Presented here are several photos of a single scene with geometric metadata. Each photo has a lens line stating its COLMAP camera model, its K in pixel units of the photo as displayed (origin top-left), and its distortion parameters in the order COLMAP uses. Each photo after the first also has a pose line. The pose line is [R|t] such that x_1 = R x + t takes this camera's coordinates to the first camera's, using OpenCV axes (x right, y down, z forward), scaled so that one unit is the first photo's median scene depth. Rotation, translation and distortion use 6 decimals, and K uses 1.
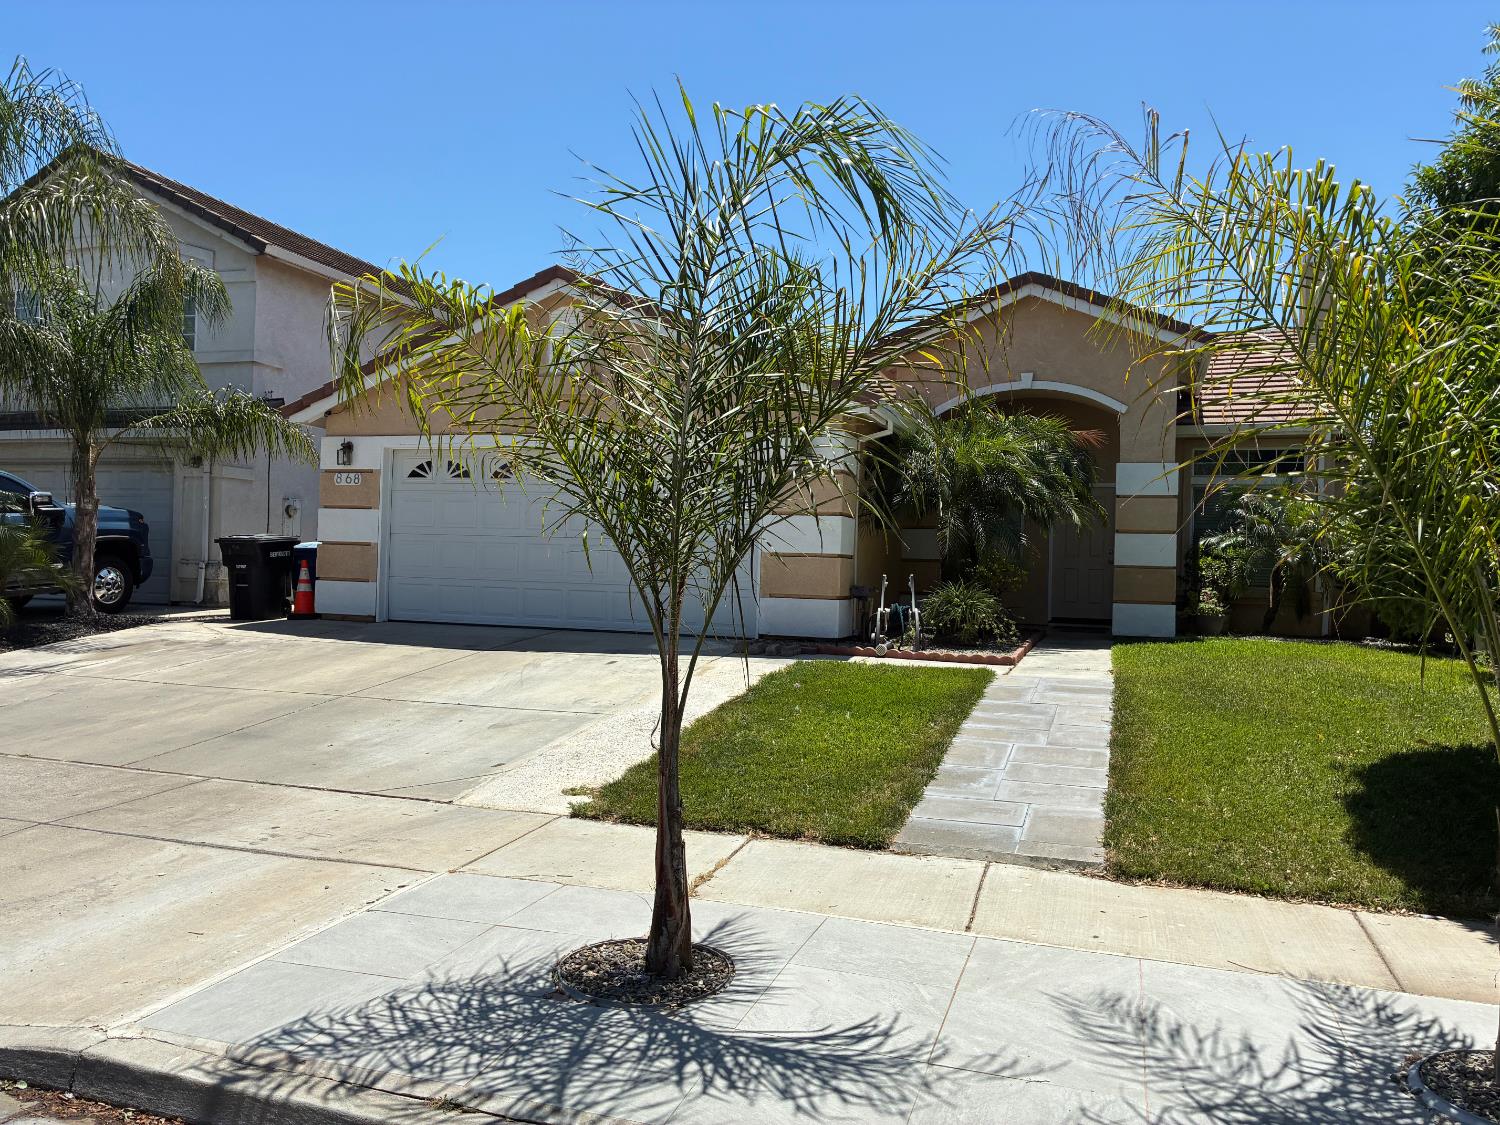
lens RADIAL K [[1183.7, 0, 754.2], [0, 1183.7, 555.3], [0, 0, 1]] dist [0.044913, -0.053730]
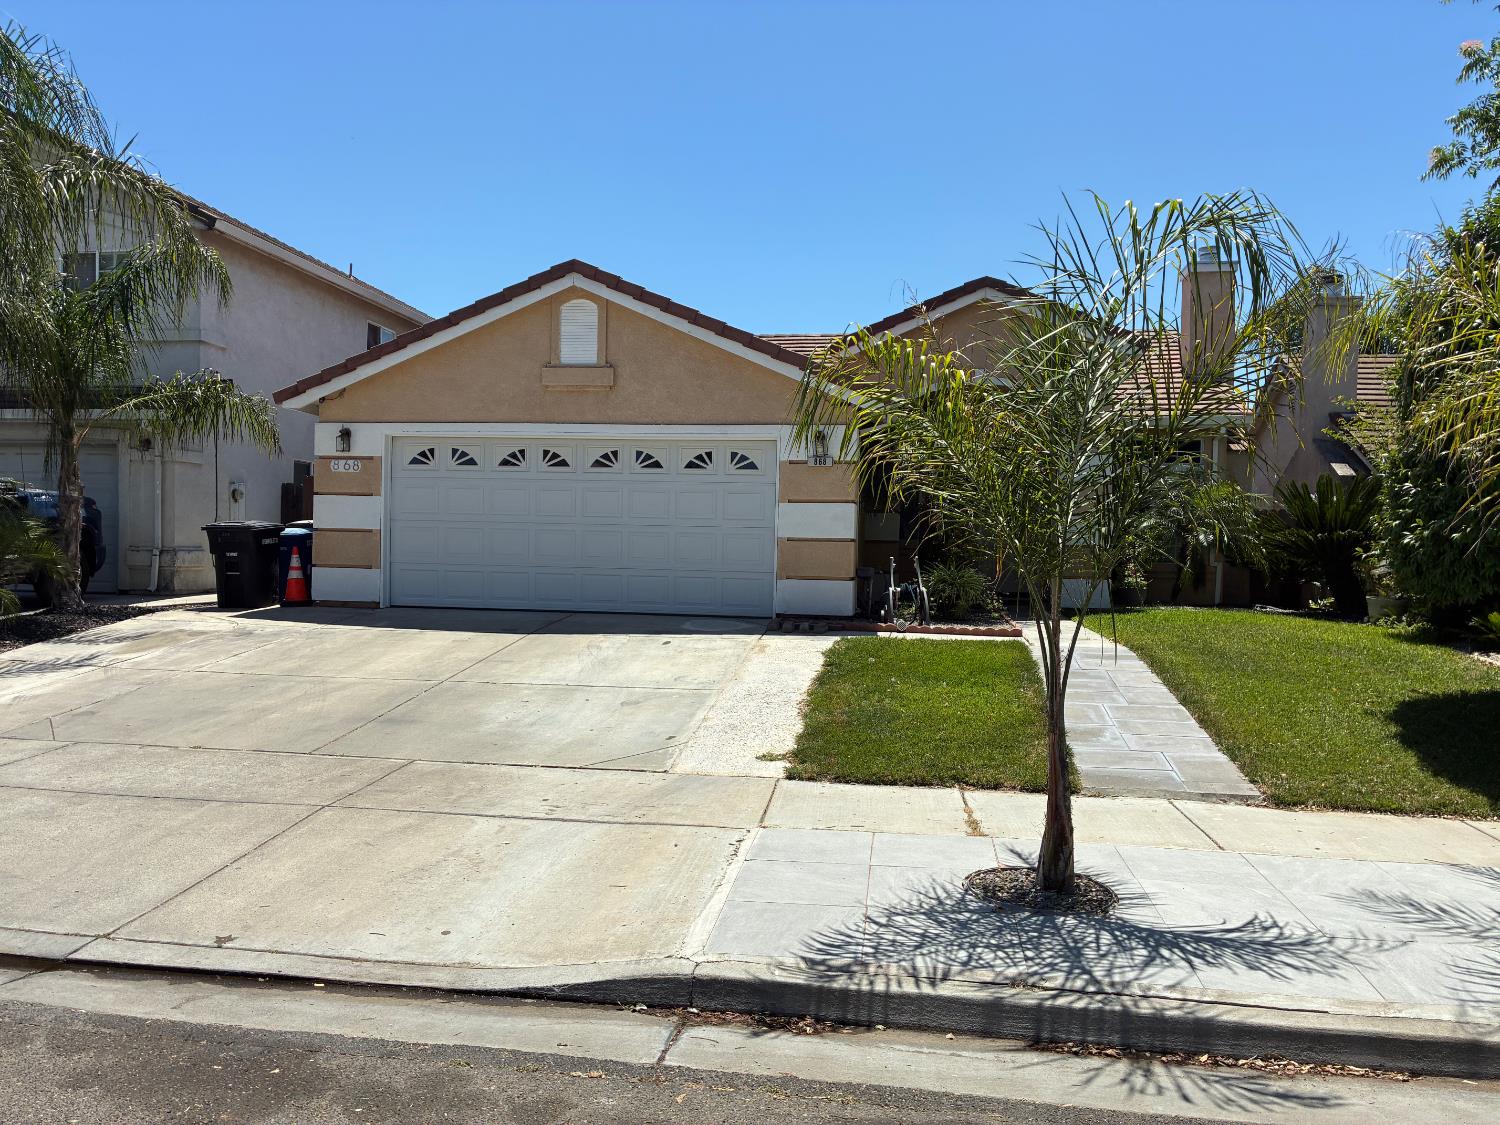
lens RADIAL K [[1183.7, 0, 751.7], [0, 1183.7, 571.1], [0, 0, 1]] dist [0.044913, -0.053730]
pose [[0.983450, -0.012833, 0.180725, -0.232565], [0.006487, 0.999343, 0.035663, -0.011141], [-0.181063, -0.033900, 0.982887, -0.058321]]
